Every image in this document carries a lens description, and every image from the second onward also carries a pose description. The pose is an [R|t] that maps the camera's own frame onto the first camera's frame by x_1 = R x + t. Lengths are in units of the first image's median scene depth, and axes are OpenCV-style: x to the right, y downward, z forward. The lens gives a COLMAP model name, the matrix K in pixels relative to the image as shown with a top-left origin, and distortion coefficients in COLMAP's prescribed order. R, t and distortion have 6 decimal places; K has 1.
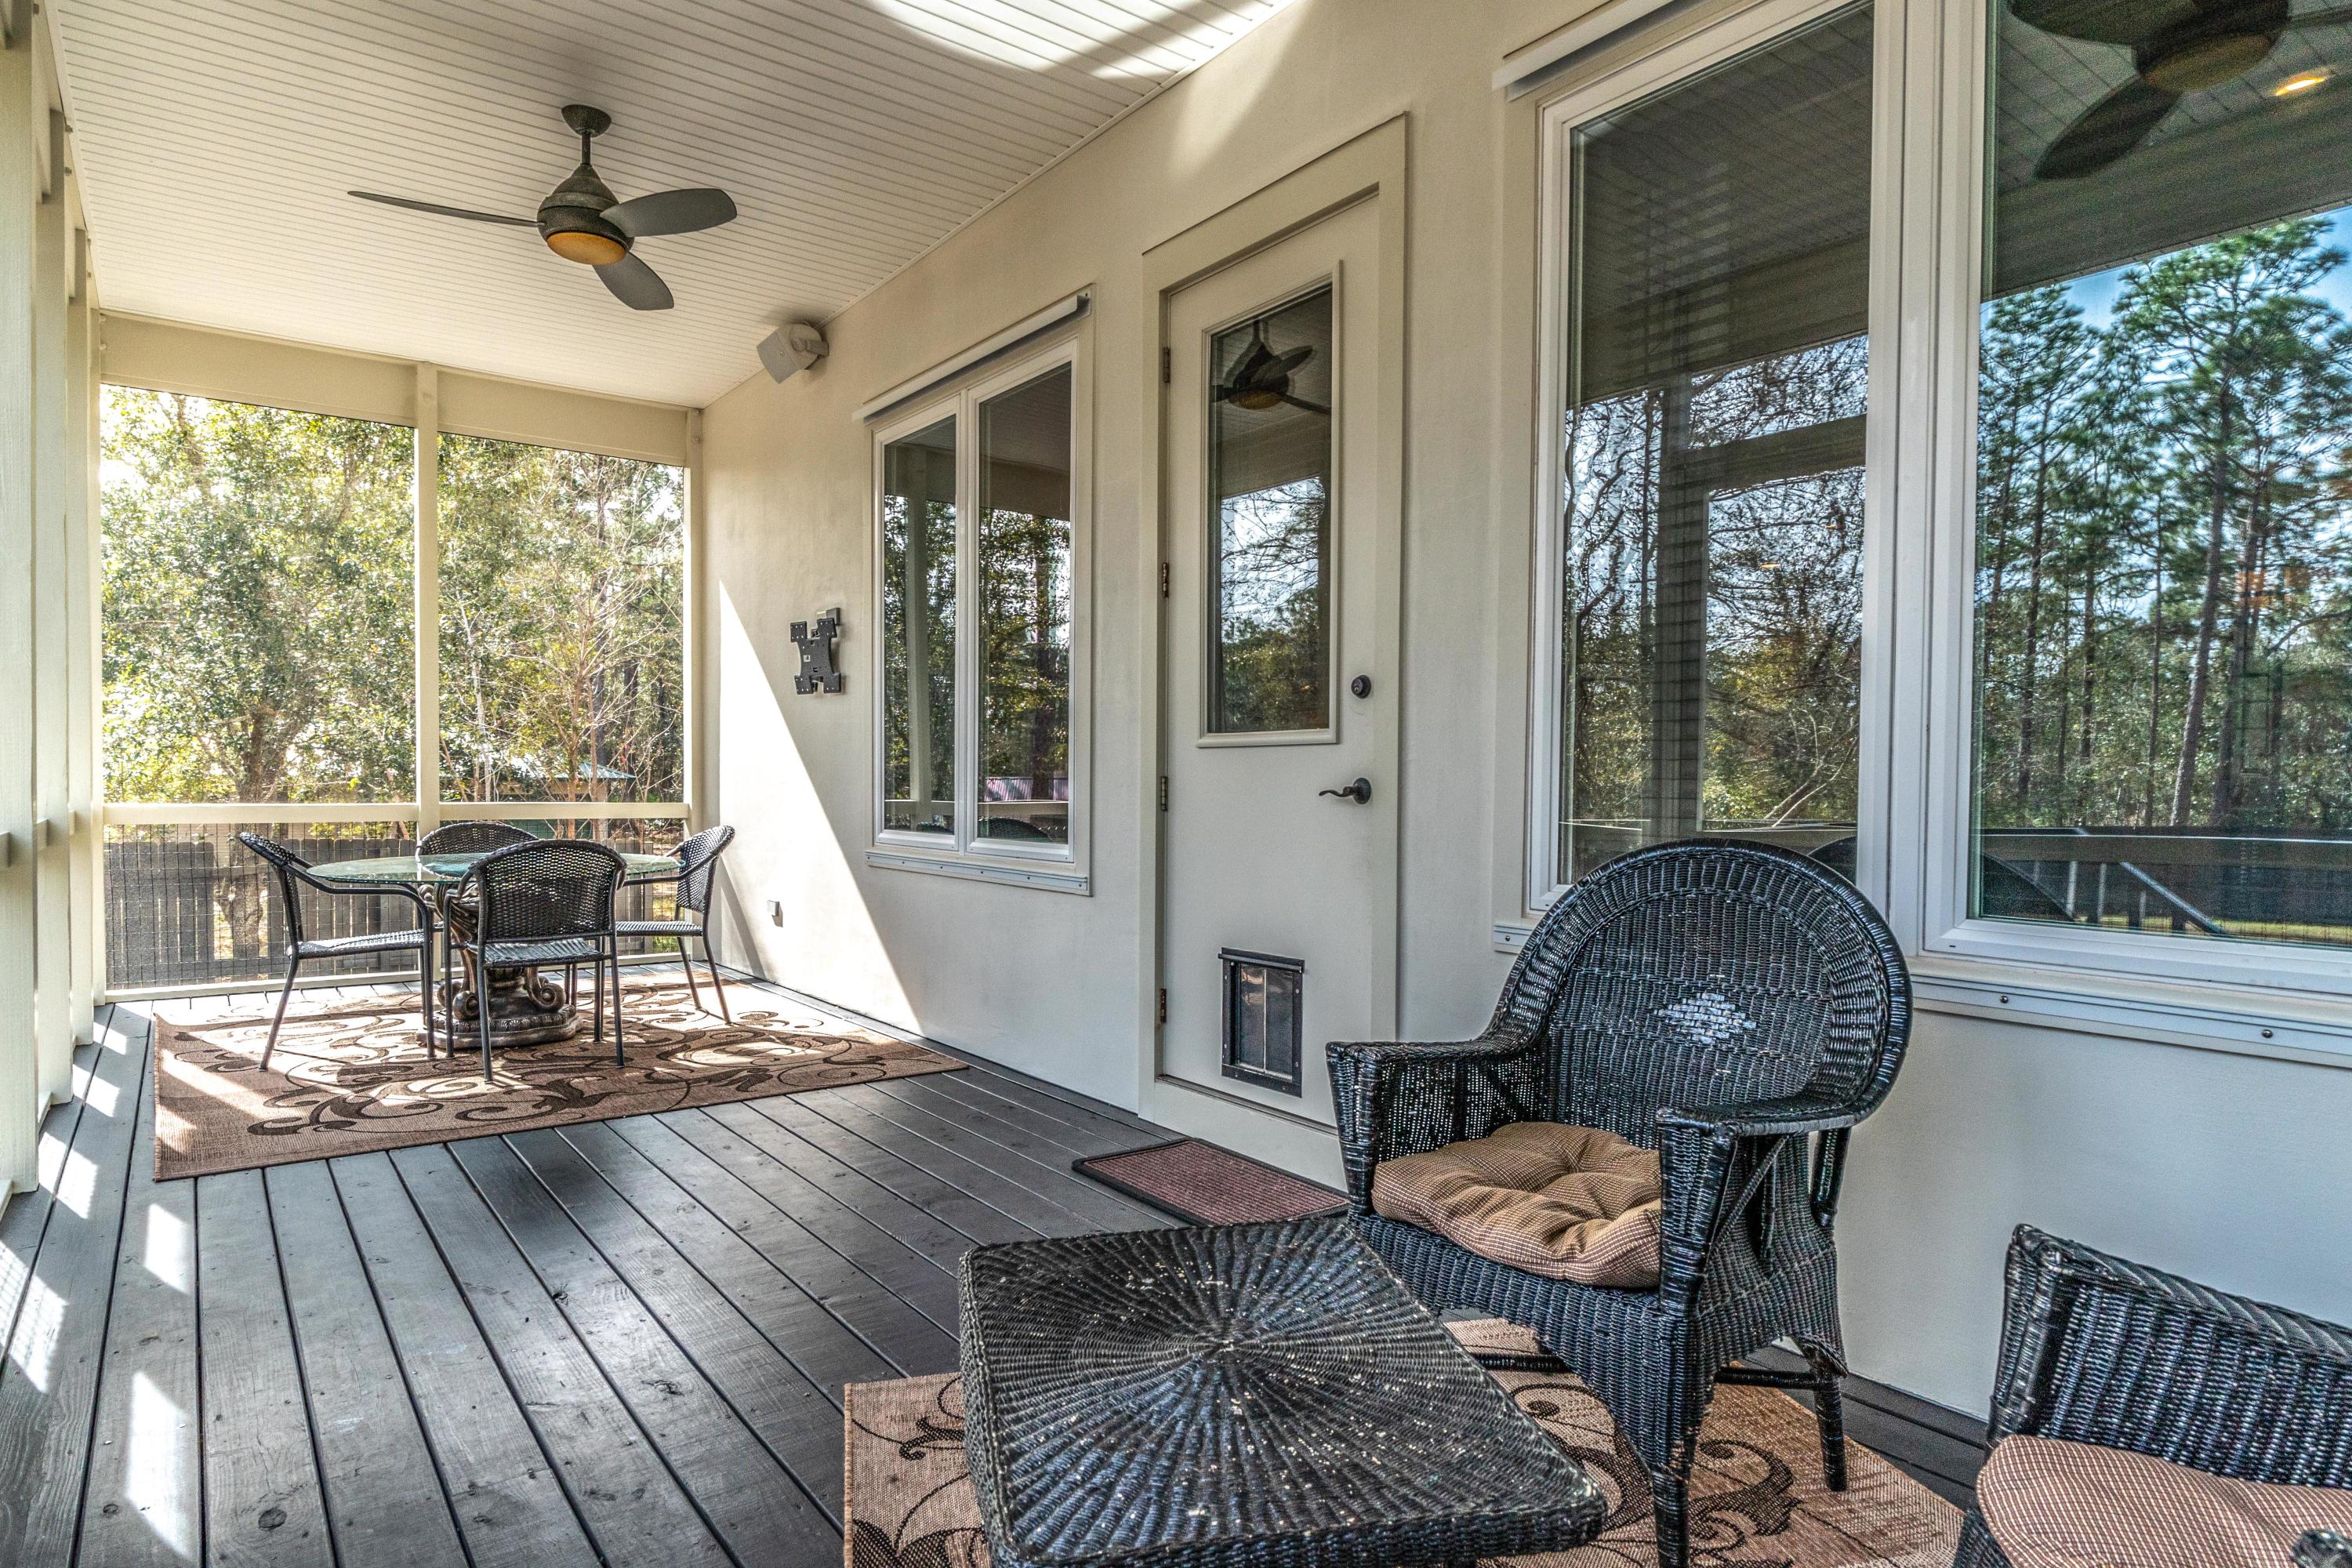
lens RADIAL K [[1320.4, 0, 1172.0], [0, 1320.4, 797.3], [0, 0, 1]] dist [0.000614, -0.000485]
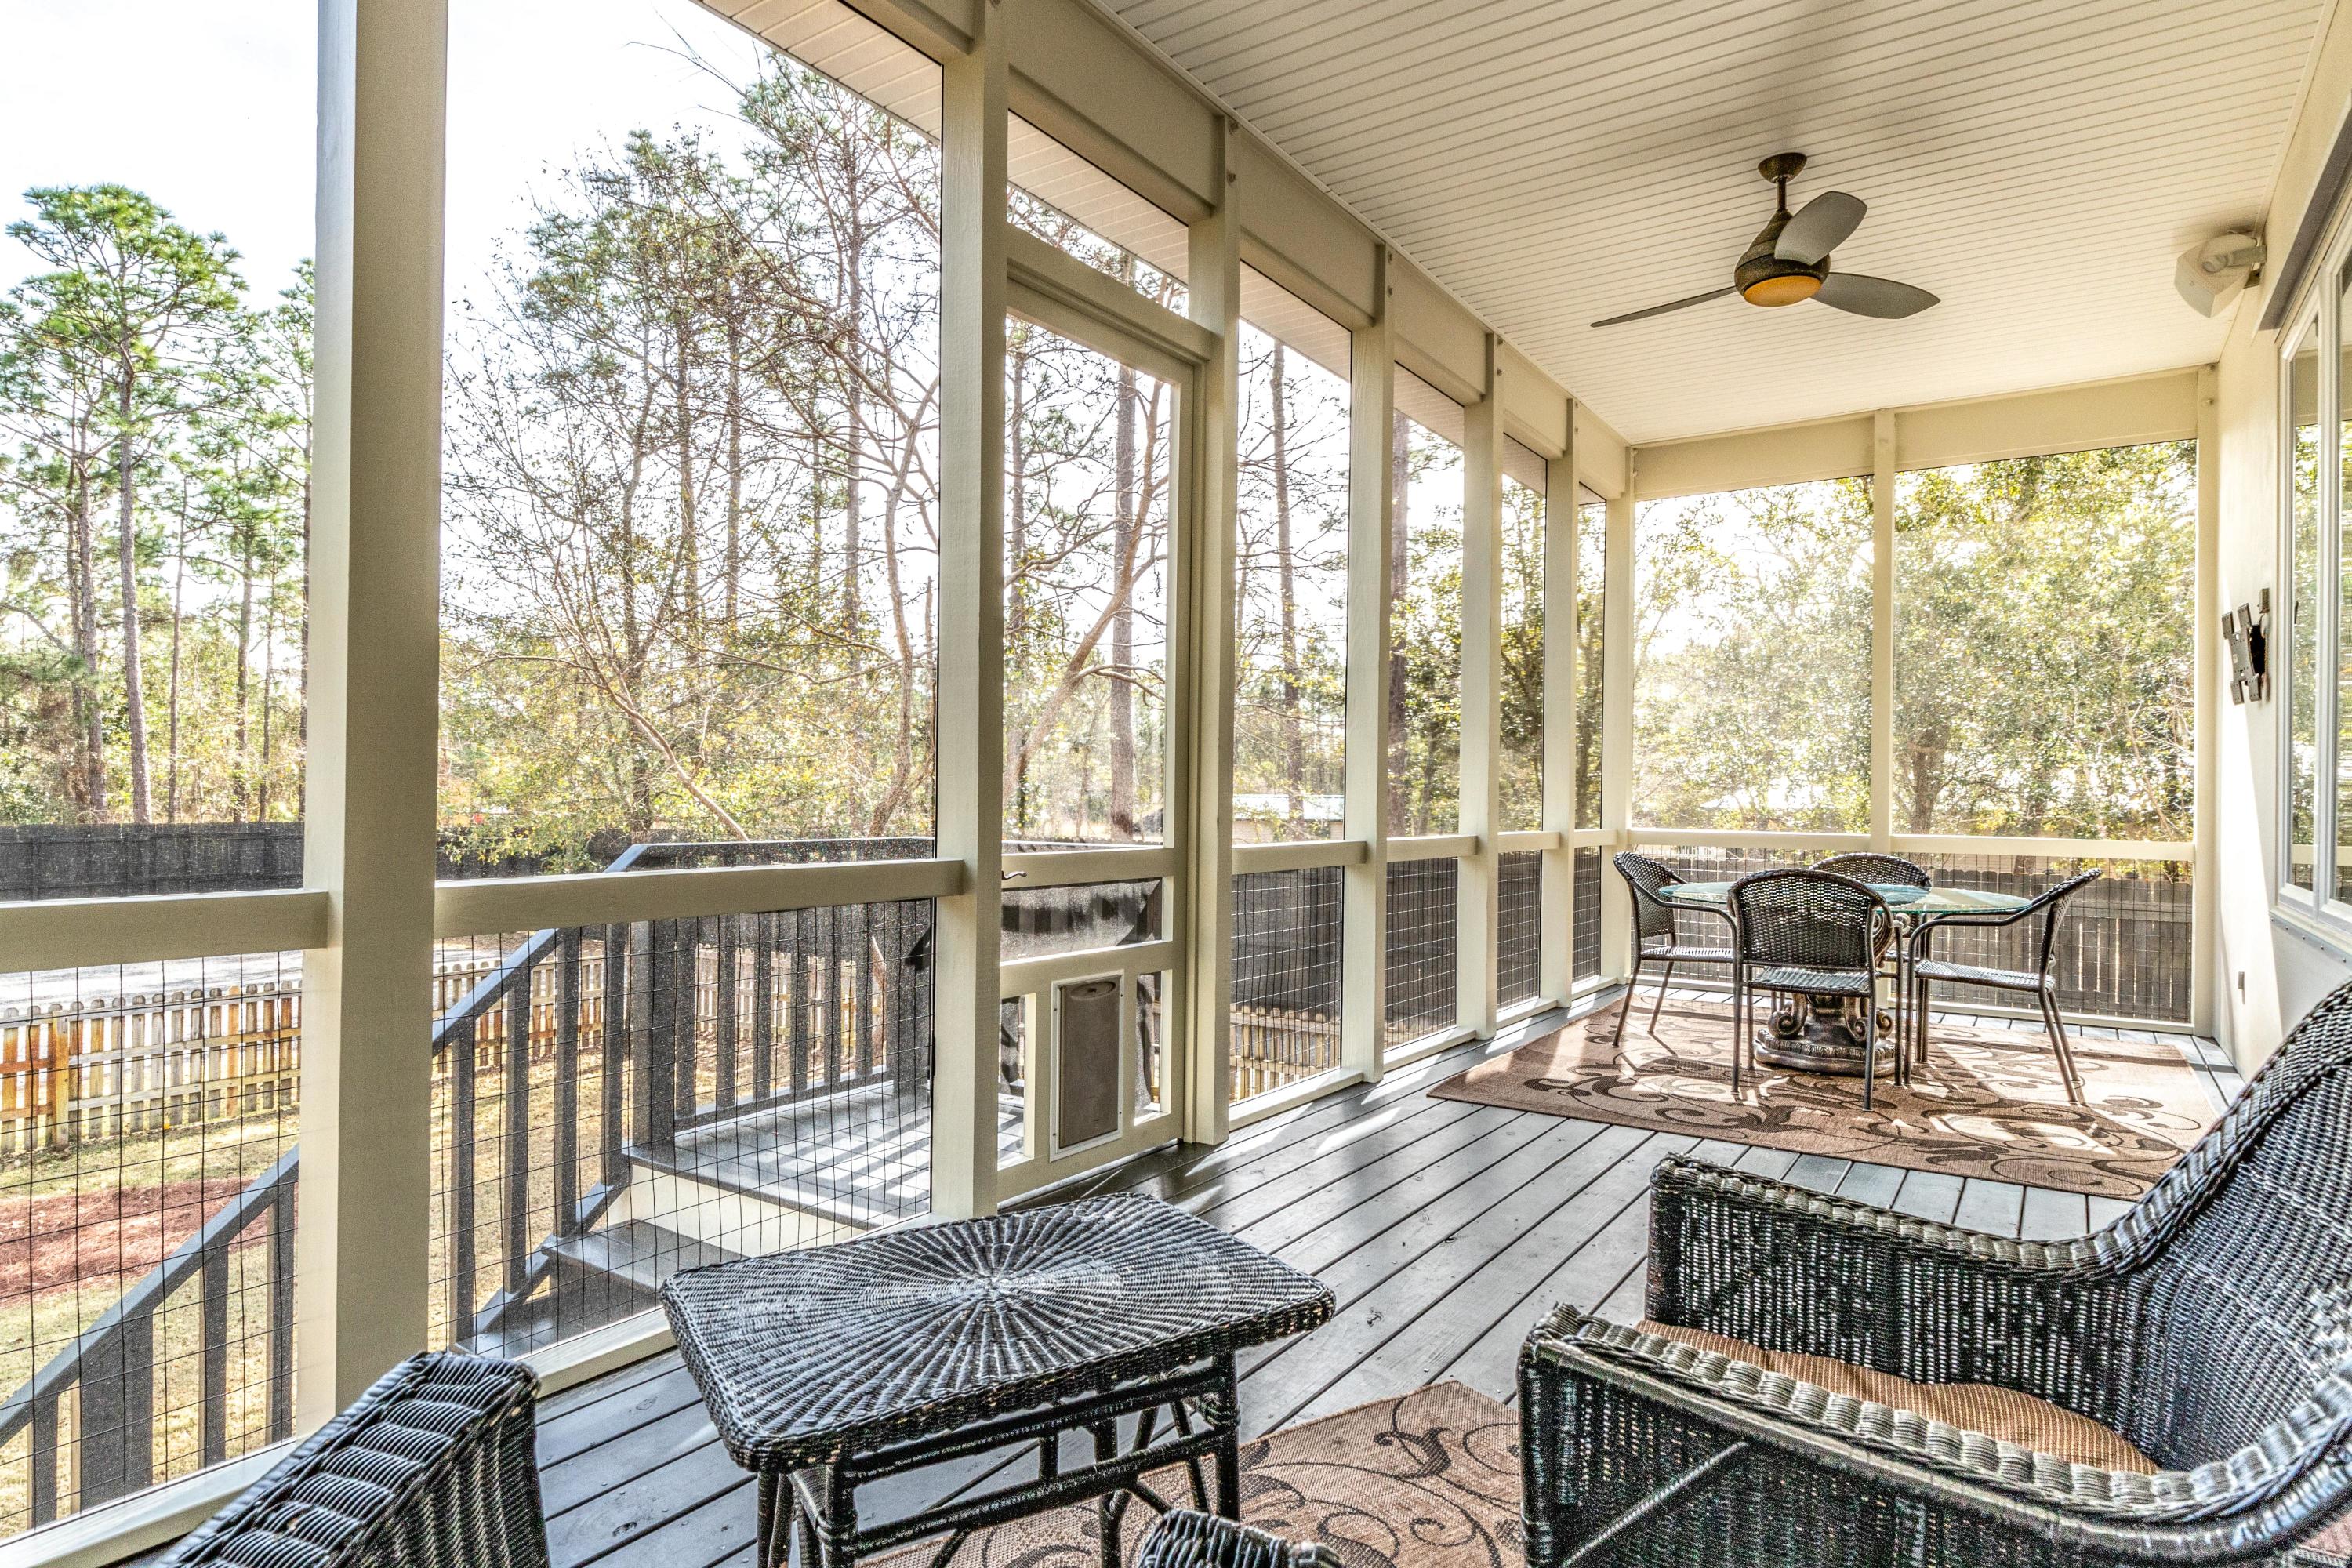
lens RADIAL K [[1320.4, 0, 1169.5], [0, 1320.4, 782.9], [0, 0, 1]] dist [0.000614, -0.000485]
pose [[0.334309, -0.011826, -0.942389, 0.297127], [-0.023081, 0.999519, -0.020731, -0.001531], [0.942181, 0.028682, 0.333875, 0.183655]]
